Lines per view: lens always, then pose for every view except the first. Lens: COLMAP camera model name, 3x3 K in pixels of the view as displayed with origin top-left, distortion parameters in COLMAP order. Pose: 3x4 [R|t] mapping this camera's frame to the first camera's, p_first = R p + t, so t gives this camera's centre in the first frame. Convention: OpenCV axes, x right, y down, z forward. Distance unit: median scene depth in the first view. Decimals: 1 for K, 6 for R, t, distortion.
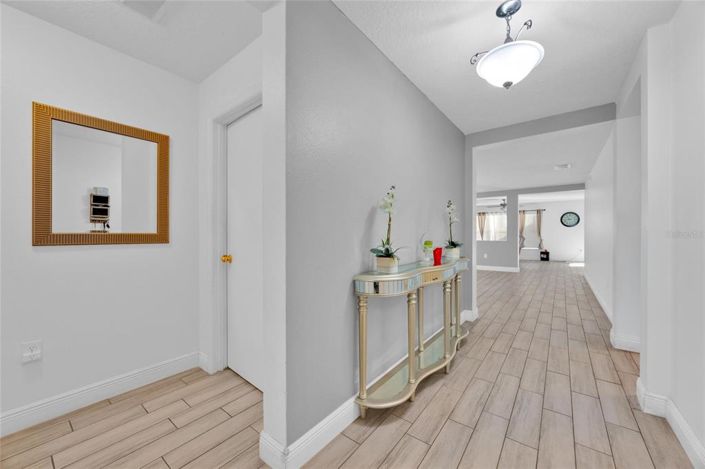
lens RADIAL K [[270.9, 0, 355.4], [0, 270.9, 234.4], [0, 0, 1]] dist [-0.009745, -0.000181]
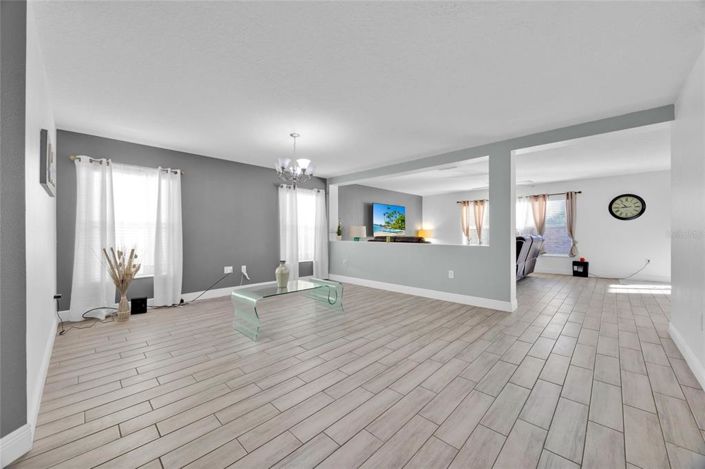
lens RADIAL K [[270.9, 0, 349.6], [0, 270.9, 233.6], [0, 0, 1]] dist [-0.009745, -0.000181]
pose [[0.992950, -0.003452, -0.118487, 0.261767], [0.003820, 0.999989, 0.002882, -0.001868], [0.118476, -0.003314, 0.992951, 0.342127]]
